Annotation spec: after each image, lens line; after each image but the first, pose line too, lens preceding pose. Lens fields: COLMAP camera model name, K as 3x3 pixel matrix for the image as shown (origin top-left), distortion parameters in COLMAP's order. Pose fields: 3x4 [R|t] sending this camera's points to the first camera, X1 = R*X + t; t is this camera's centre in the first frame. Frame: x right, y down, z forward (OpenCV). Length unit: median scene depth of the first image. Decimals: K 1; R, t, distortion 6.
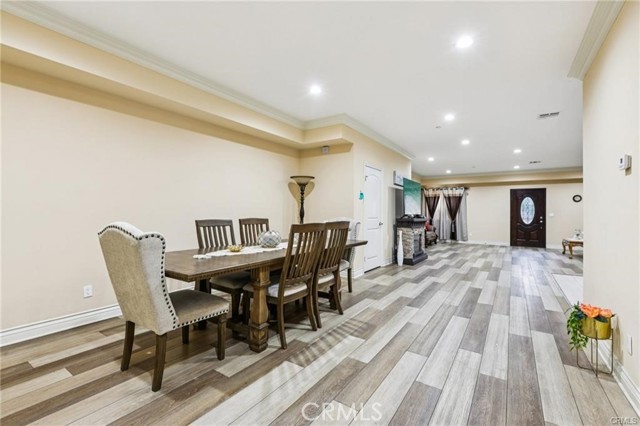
lens RADIAL K [[276.3, 0, 314.1], [0, 276.3, 210.8], [0, 0, 1]] dist [-0.017535, -0.000096]
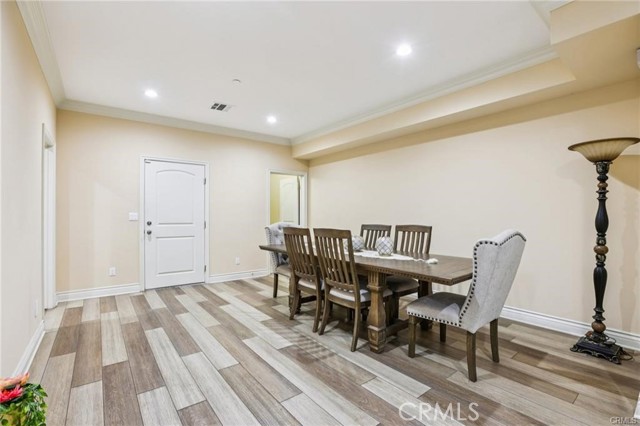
lens RADIAL K [[288.9, 0, 320.0], [0, 288.9, 213.0], [0, 0, 1]] dist [-0.025885, 0.000518]
pose [[-0.276023, -0.018763, -0.960968, 1.092524], [-0.000632, 0.999813, -0.019340, 0.010054], [0.961151, -0.004731, -0.275983, 1.382544]]
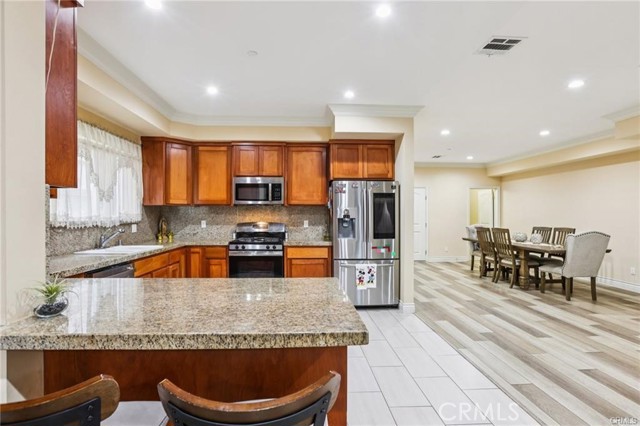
lens RADIAL K [[328.6, 0, 315.5], [0, 328.6, 216.5], [0, 0, 1]] dist [-0.048421, 0.000212]
pose [[-0.784600, -0.006141, -0.619972, 2.573168], [-0.007153, 0.999974, -0.000853, -0.027372], [0.619961, 0.003765, -0.784623, 2.134111]]
